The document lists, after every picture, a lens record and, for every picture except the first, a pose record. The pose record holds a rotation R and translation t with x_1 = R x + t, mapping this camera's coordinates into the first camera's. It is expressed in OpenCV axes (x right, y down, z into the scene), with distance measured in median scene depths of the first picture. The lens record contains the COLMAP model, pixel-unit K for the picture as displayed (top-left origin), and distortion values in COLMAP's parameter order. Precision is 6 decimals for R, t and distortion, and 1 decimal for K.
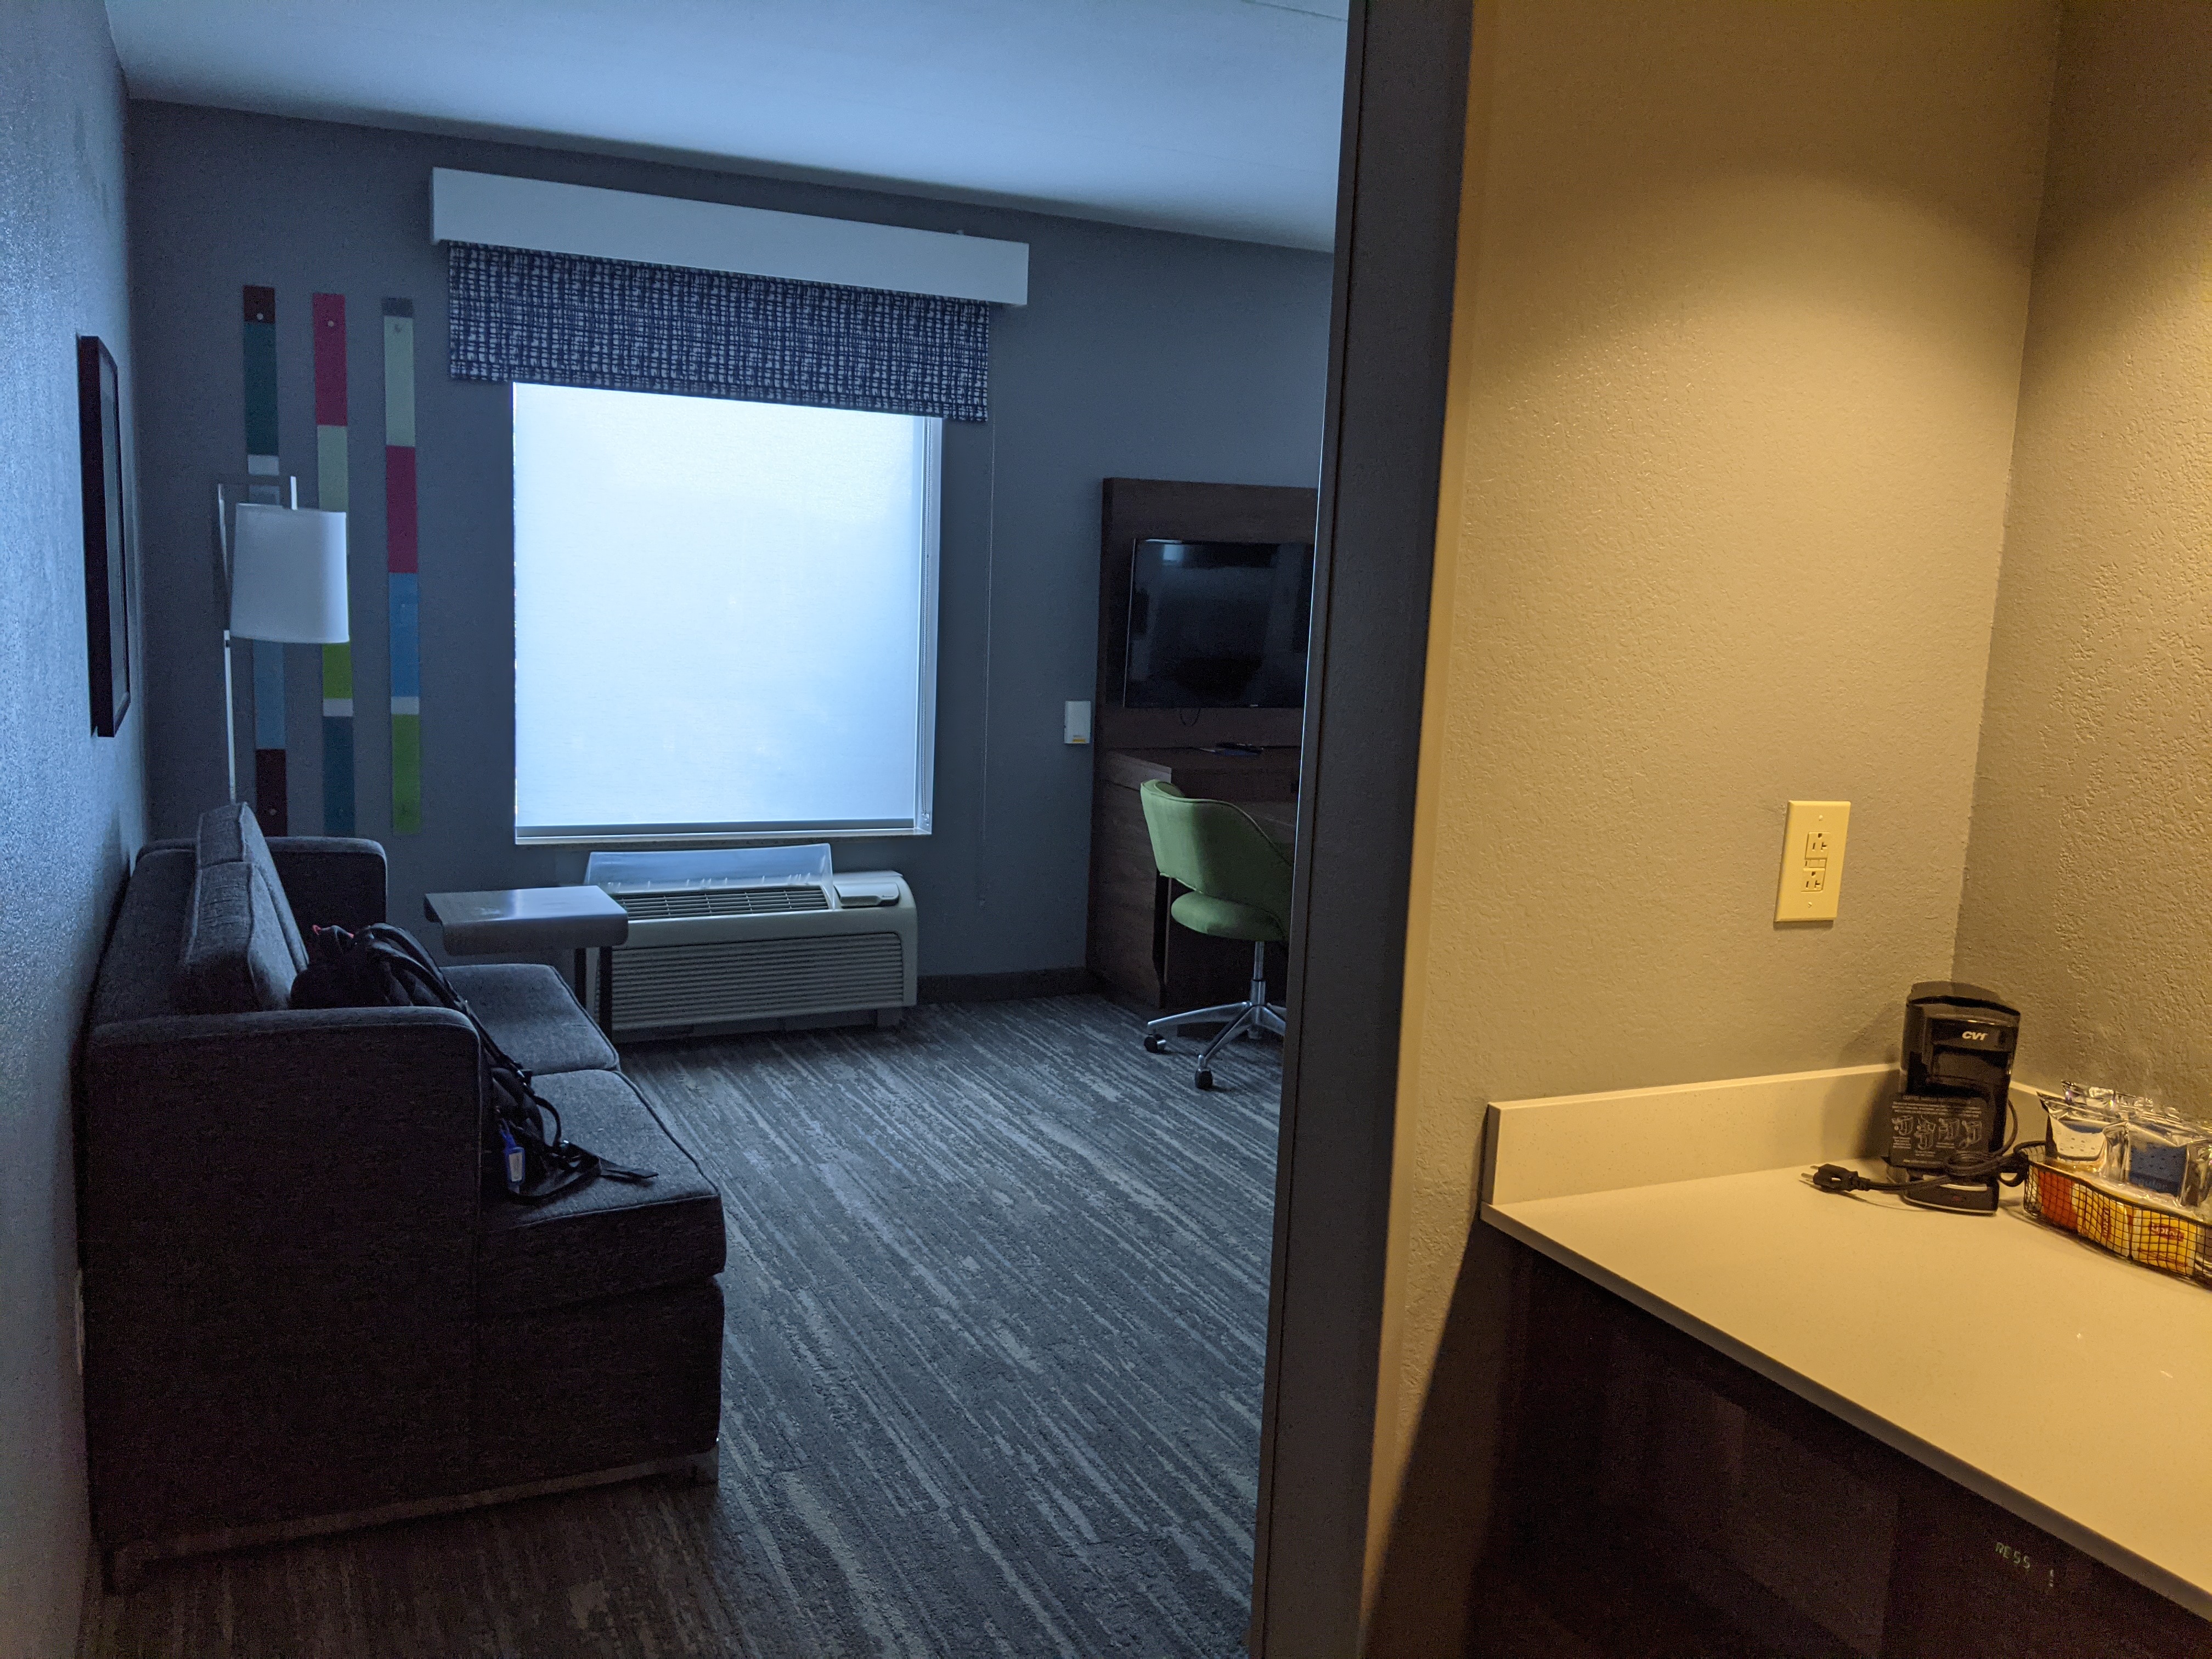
lens RADIAL K [[1777.2, 0, 1106.0], [0, 1777.2, 829.5], [0, 0, 1]] dist [0.039694, -0.001533]
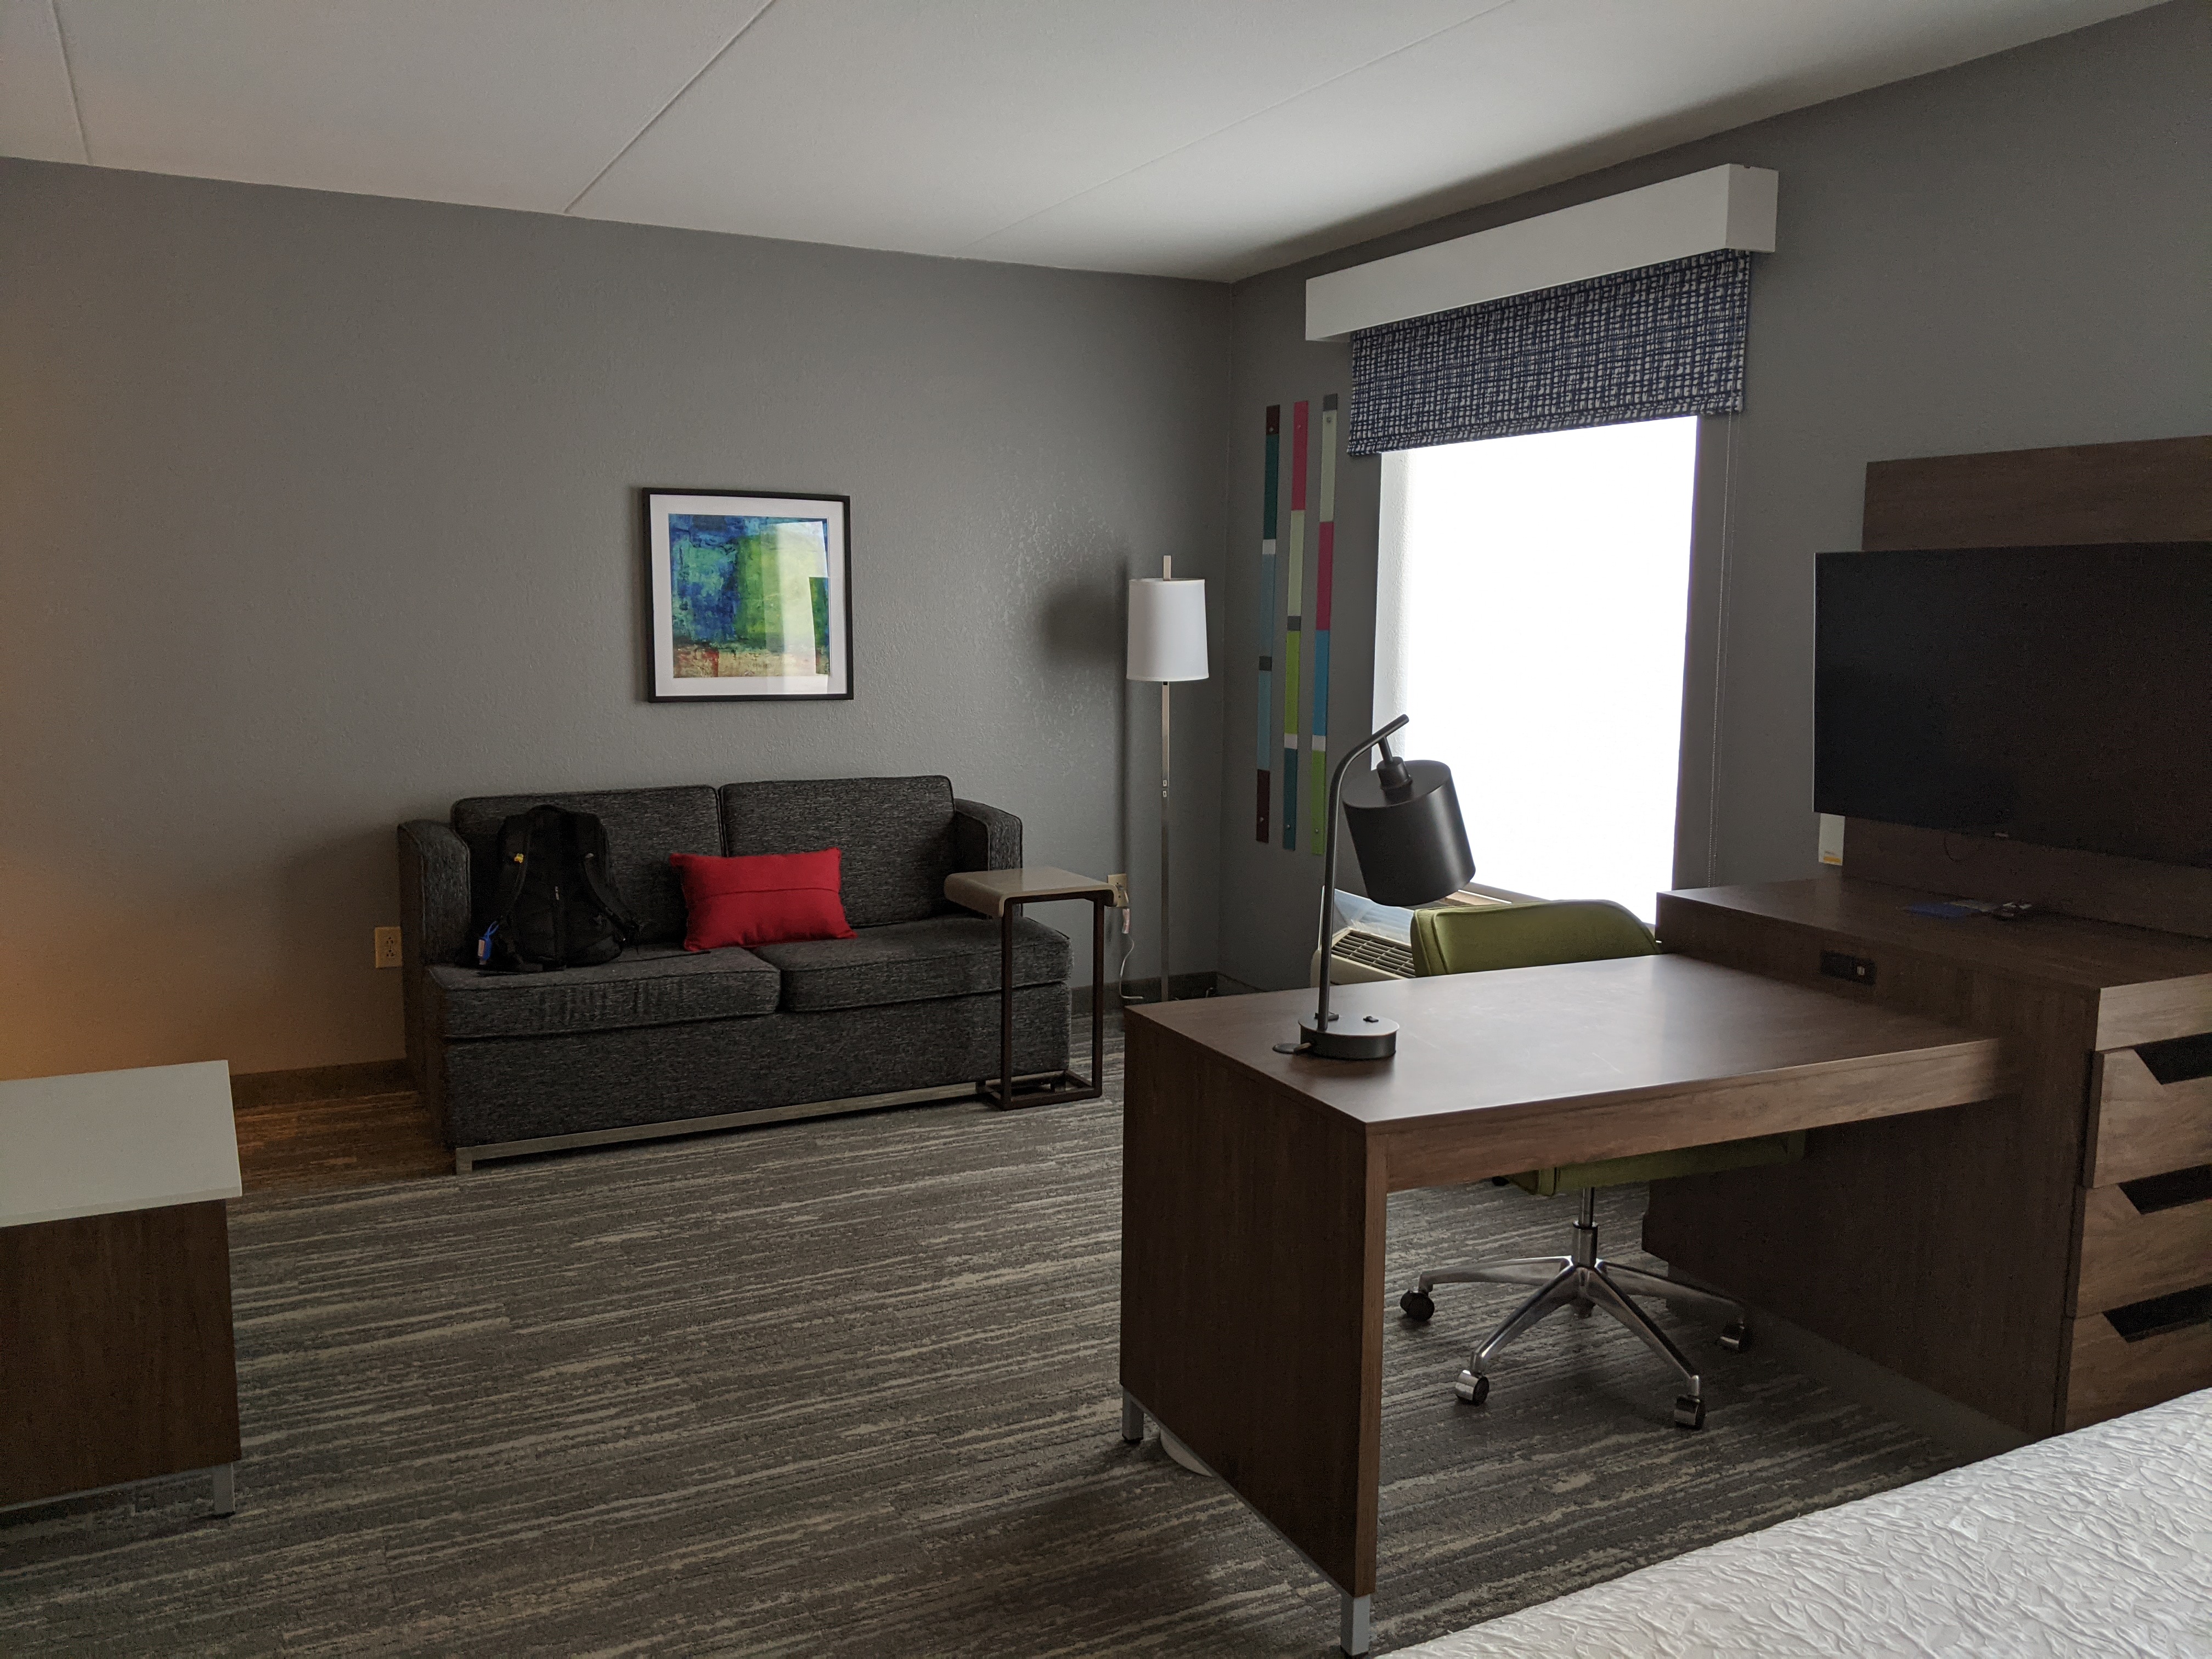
lens RADIAL K [[1777.2, 0, 1106.0], [0, 1777.2, 829.5], [0, 0, 1]] dist [0.039694, -0.001533]
pose [[0.024970, 0.086413, -0.995946, 0.799296], [-0.163216, 0.983242, 0.081218, -0.090424], [0.986274, 0.160526, 0.038656, 0.876010]]
